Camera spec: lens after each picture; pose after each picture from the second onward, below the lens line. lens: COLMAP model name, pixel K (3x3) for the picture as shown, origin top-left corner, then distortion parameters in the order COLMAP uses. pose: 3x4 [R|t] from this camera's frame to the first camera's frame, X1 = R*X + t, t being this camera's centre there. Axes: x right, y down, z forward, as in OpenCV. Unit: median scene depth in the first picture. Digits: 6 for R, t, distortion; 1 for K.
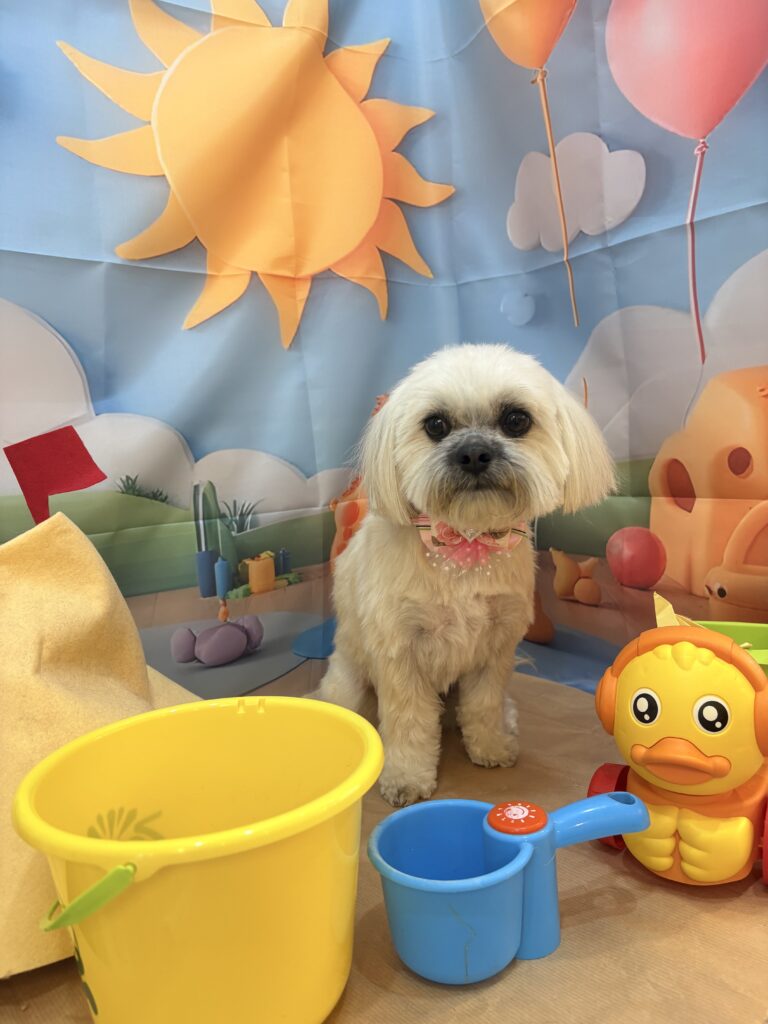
lens RADIAL K [[817.8, 0, 395.0], [0, 817.8, 507.4], [0, 0, 1]] dist [0.039686, -0.055630]
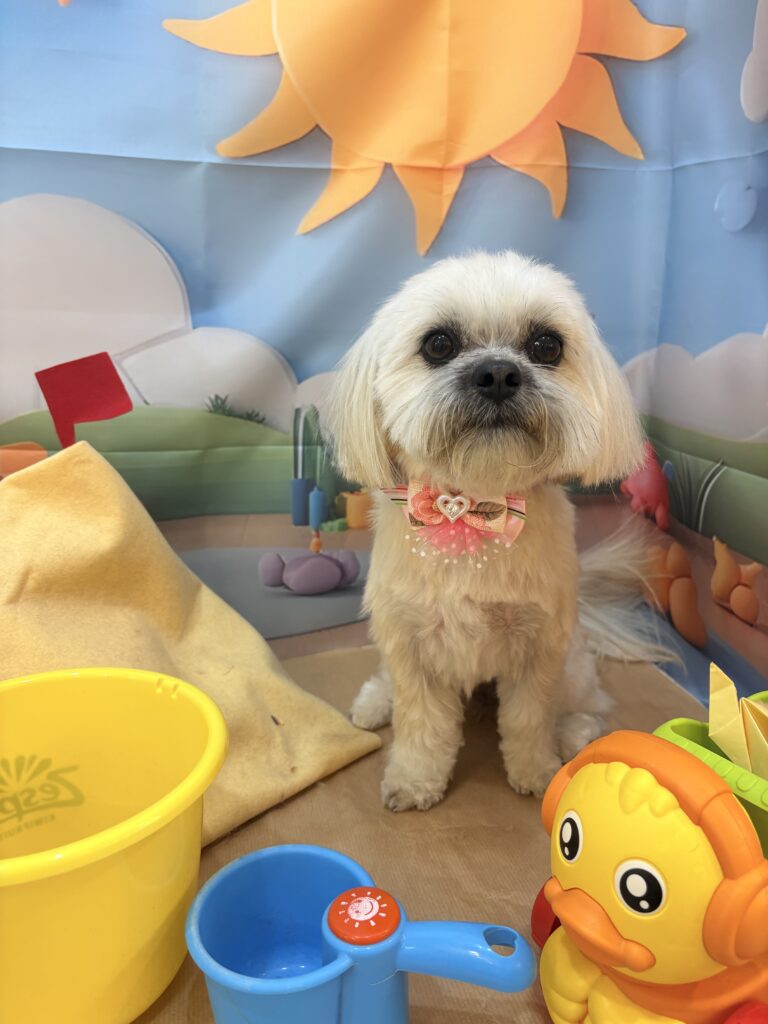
lens RADIAL K [[817.8, 0, 376.9], [0, 817.8, 513.4], [0, 0, 1]] dist [0.039686, -0.055630]
pose [[0.886129, 0.174606, -0.429287, 0.277092], [-0.095737, 0.975298, 0.199069, -0.111052], [0.453442, -0.135303, 0.880956, 0.210755]]
